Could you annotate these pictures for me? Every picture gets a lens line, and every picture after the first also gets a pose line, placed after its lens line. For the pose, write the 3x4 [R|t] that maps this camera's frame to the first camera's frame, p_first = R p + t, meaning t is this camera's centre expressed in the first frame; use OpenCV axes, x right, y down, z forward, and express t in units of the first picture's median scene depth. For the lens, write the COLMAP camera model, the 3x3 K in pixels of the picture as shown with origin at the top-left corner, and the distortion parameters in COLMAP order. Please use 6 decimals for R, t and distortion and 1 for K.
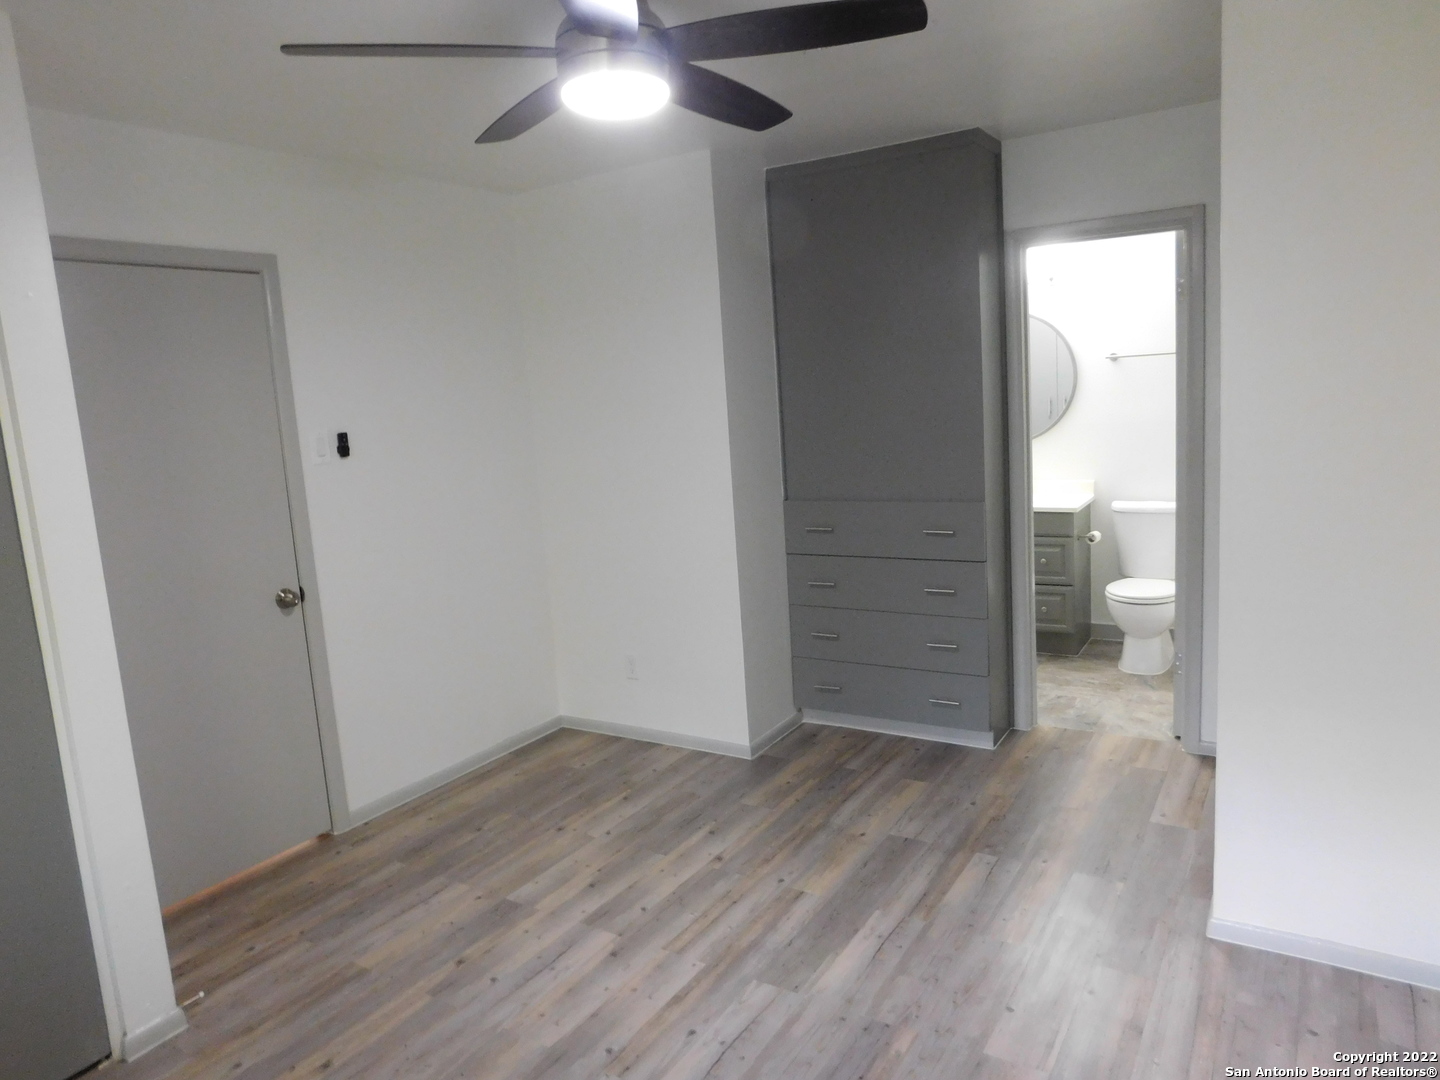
lens RADIAL K [[947.3, 0, 721.9], [0, 947.3, 535.7], [0, 0, 1]] dist [-0.056717, 0.045539]
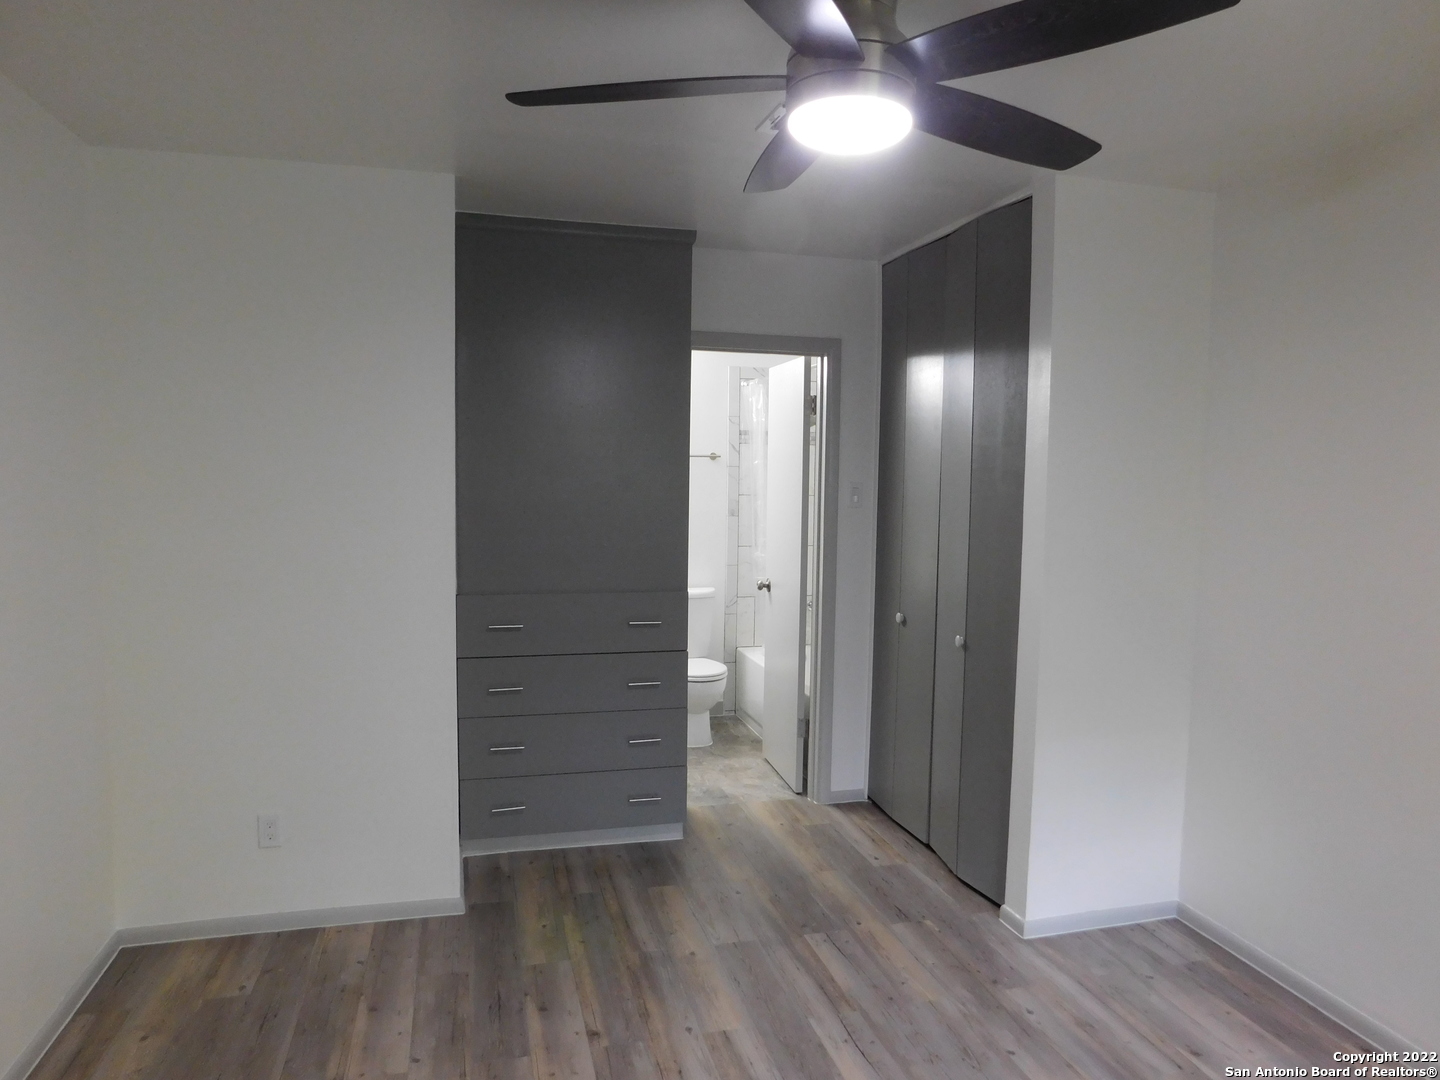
lens RADIAL K [[947.3, 0, 717.5], [0, 947.3, 541.9], [0, 0, 1]] dist [-0.056717, 0.045539]
pose [[0.682528, 0.014839, 0.730709, -0.431357], [0.052842, 0.996175, -0.069587, -0.014554], [-0.728947, 0.086107, 0.679133, 0.277619]]
